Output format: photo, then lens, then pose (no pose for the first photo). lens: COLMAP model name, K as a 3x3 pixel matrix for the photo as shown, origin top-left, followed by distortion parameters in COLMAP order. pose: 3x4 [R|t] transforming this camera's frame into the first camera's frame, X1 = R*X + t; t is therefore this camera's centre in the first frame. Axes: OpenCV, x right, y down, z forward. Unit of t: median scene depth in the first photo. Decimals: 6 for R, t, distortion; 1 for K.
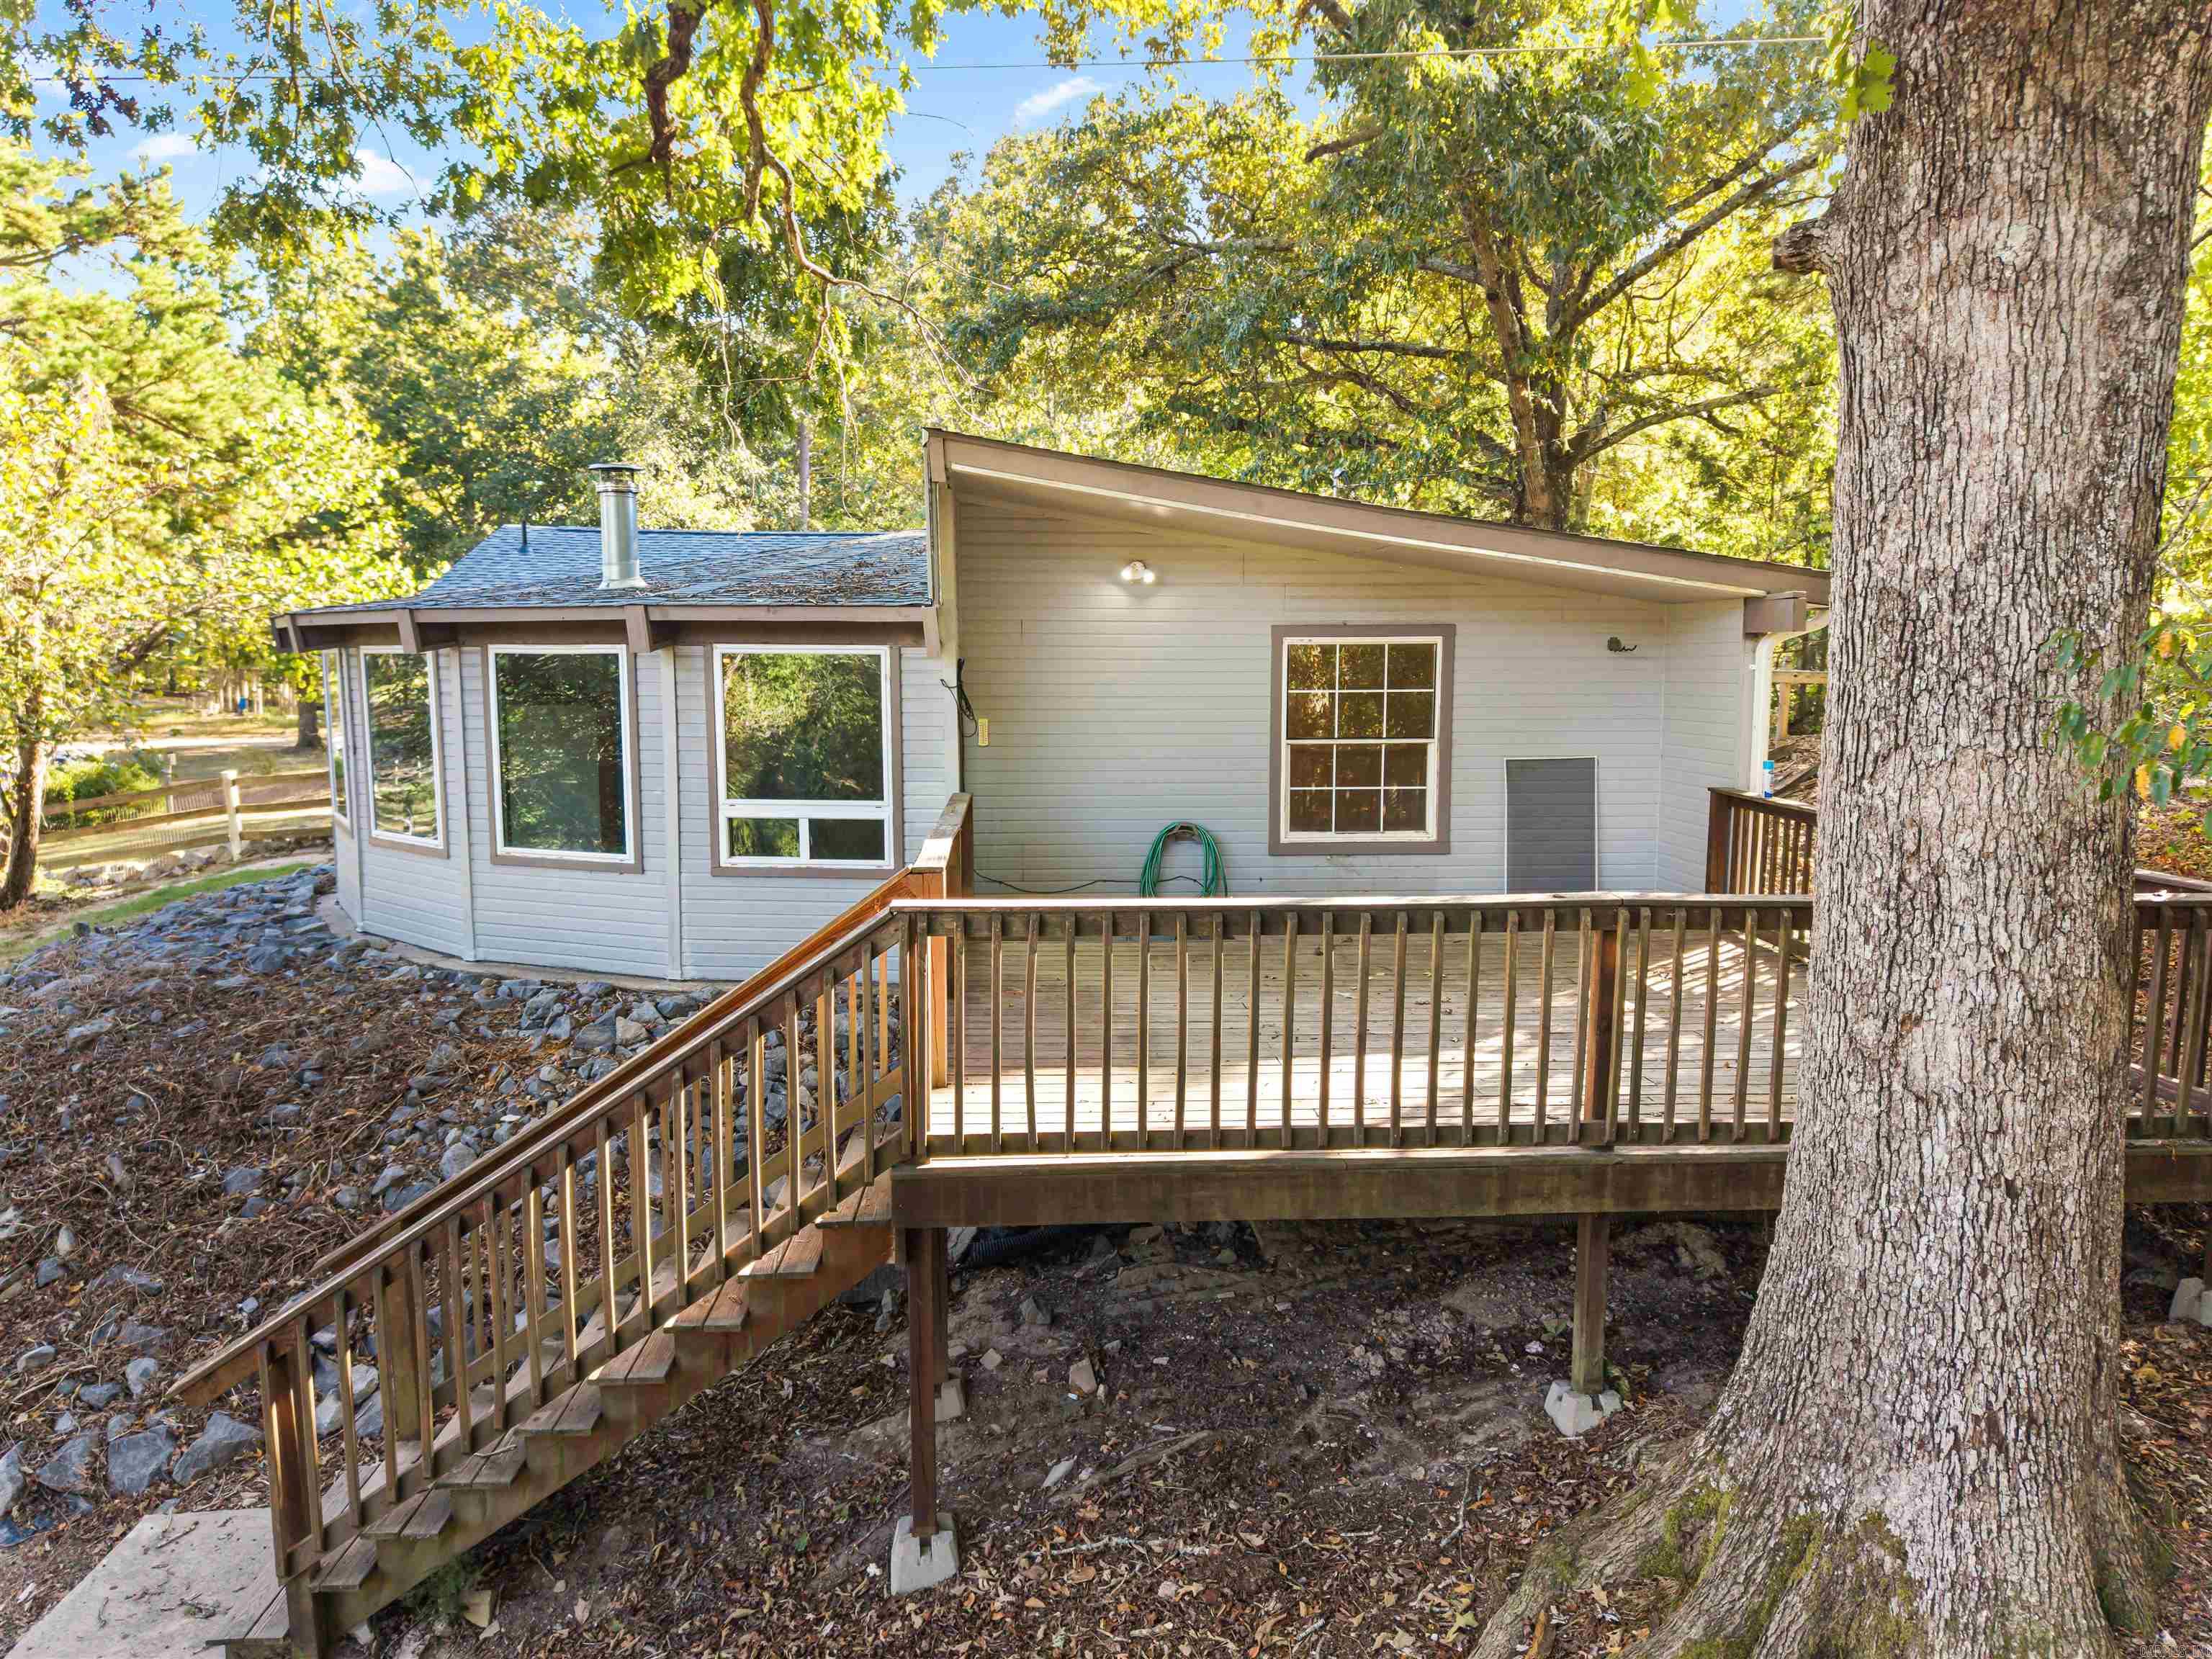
lens RADIAL K [[1510.5, 0, 1106.0], [0, 1510.5, 829.5], [0, 0, 1]] dist [0.019476, -0.000792]
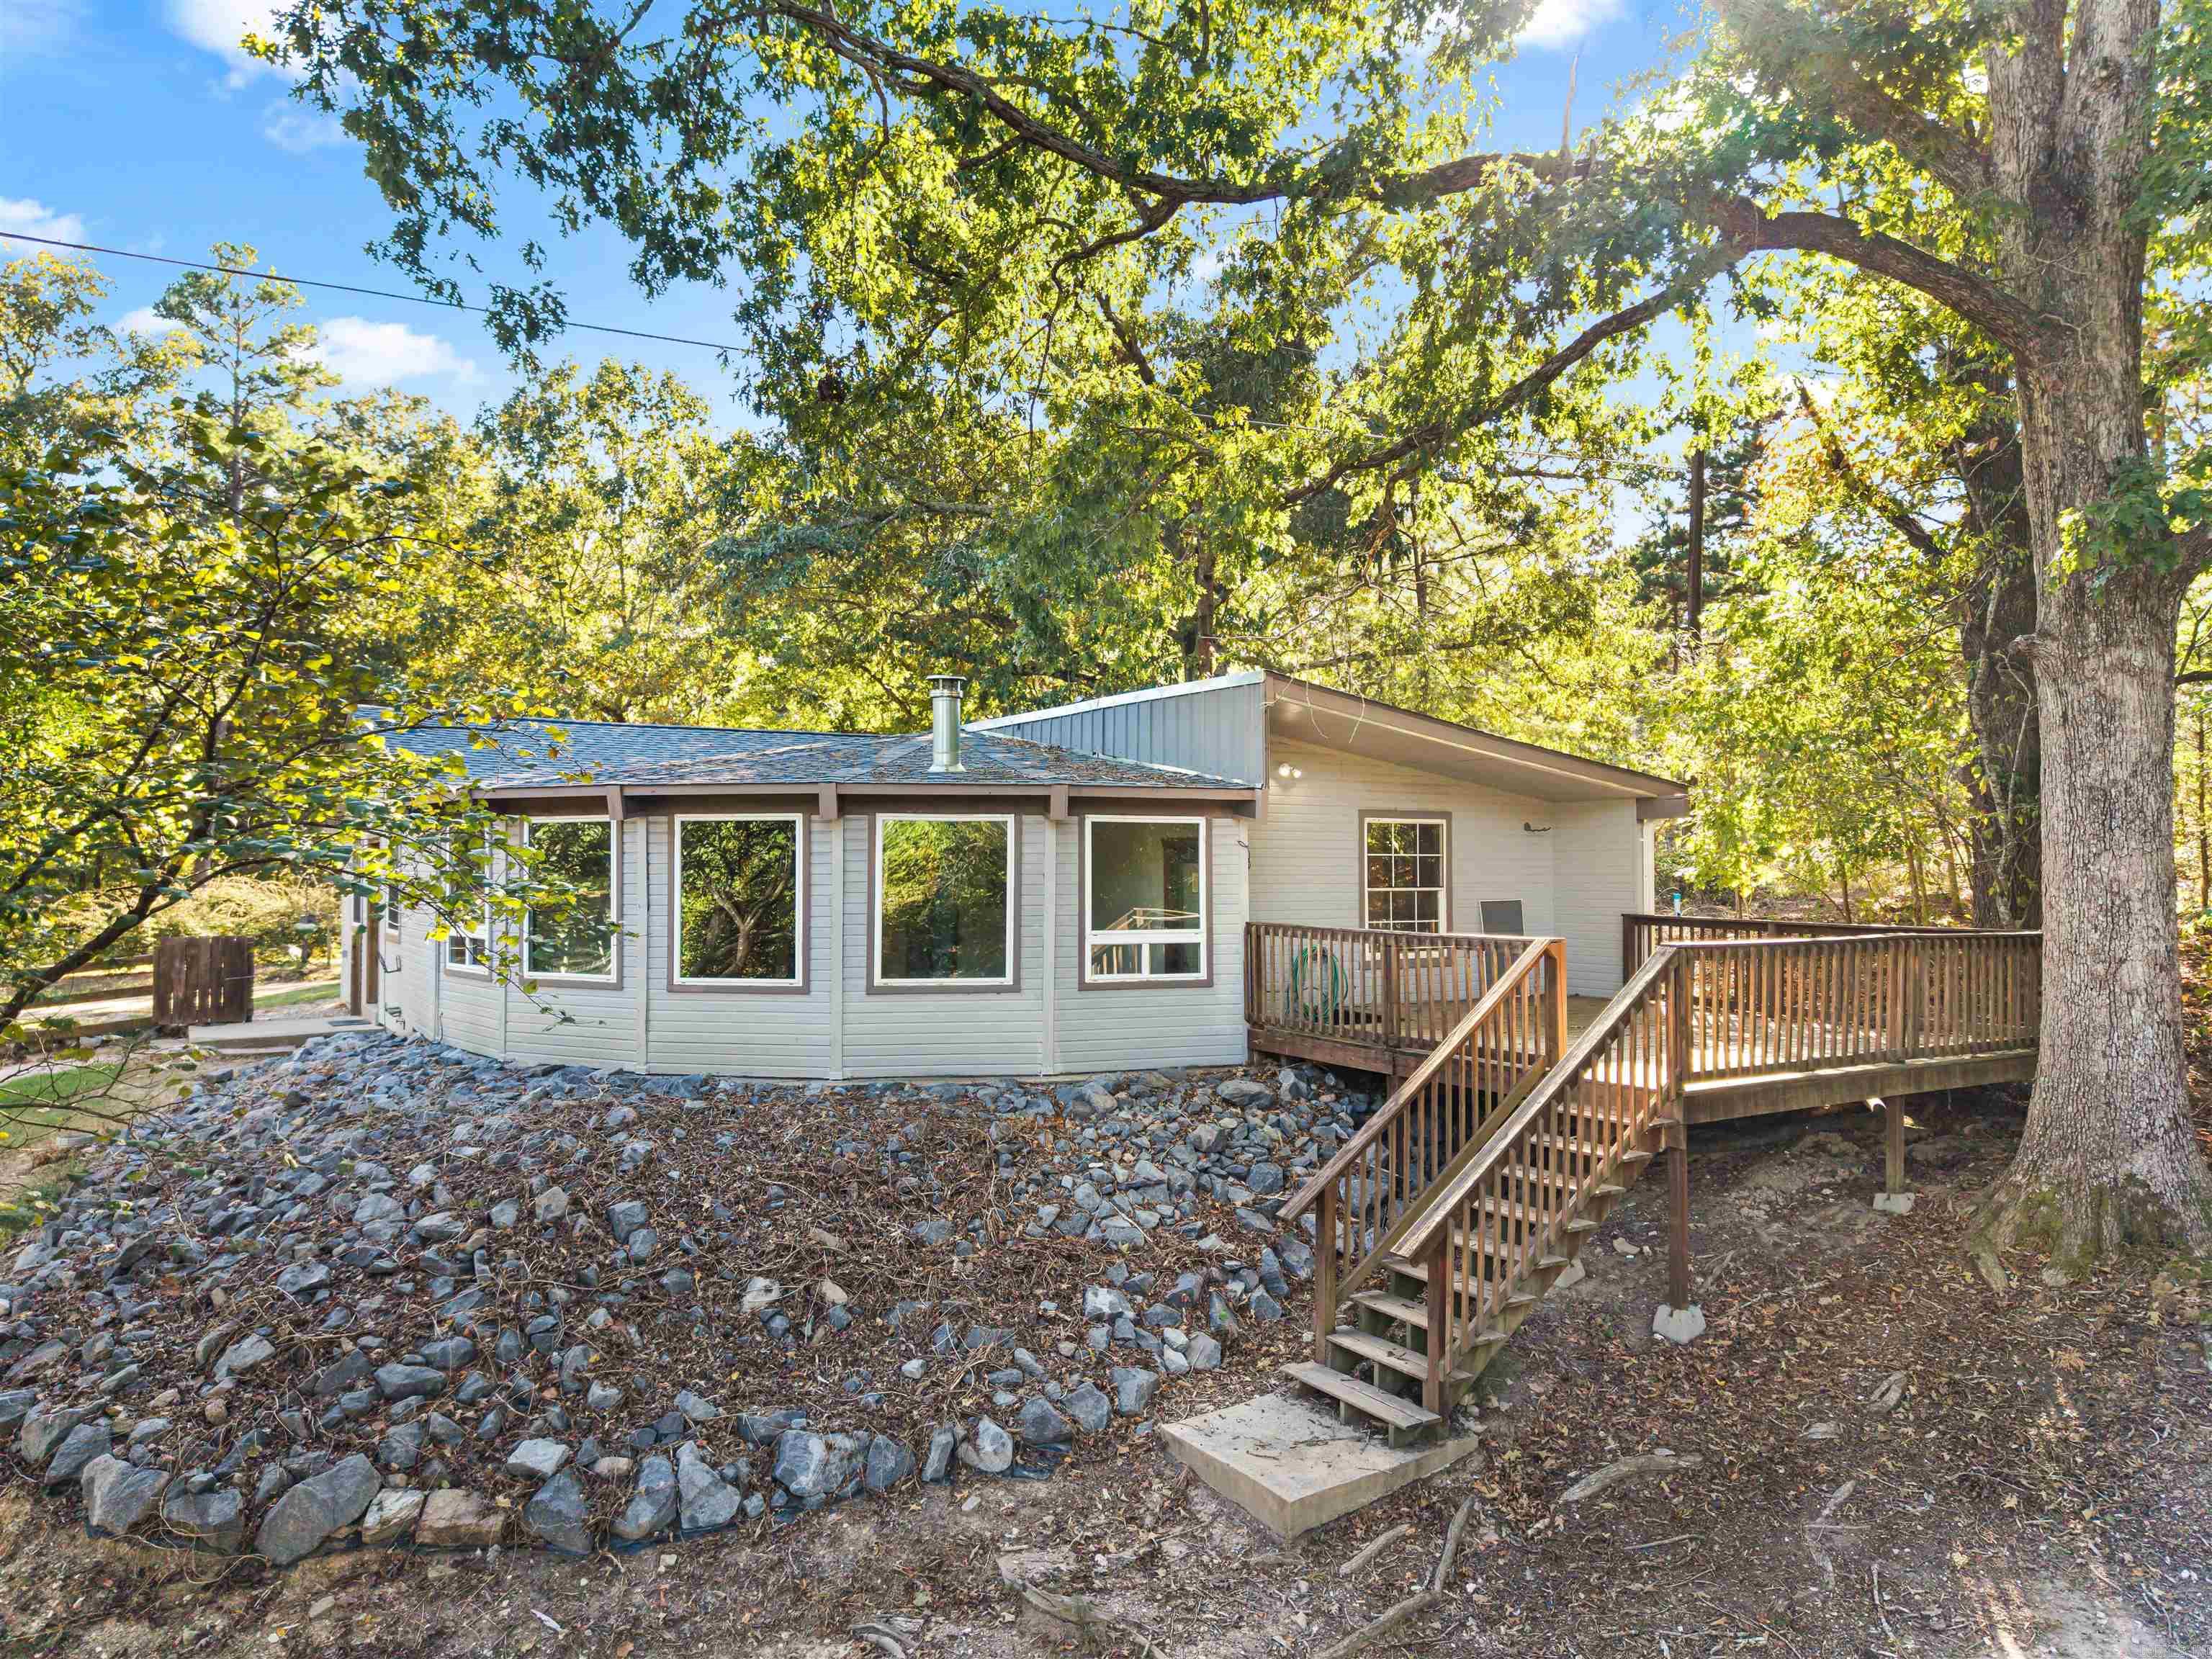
lens RADIAL K [[1526.2, 0, 1106.0], [0, 1526.2, 829.5], [0, 0, 1]] dist [0.041412, 0.000050]
pose [[0.865033, 0.015011, 0.501491, -0.902099], [0.054533, 0.990817, -0.123721, 0.057259], [-0.498743, 0.134371, 0.856271, -0.149297]]
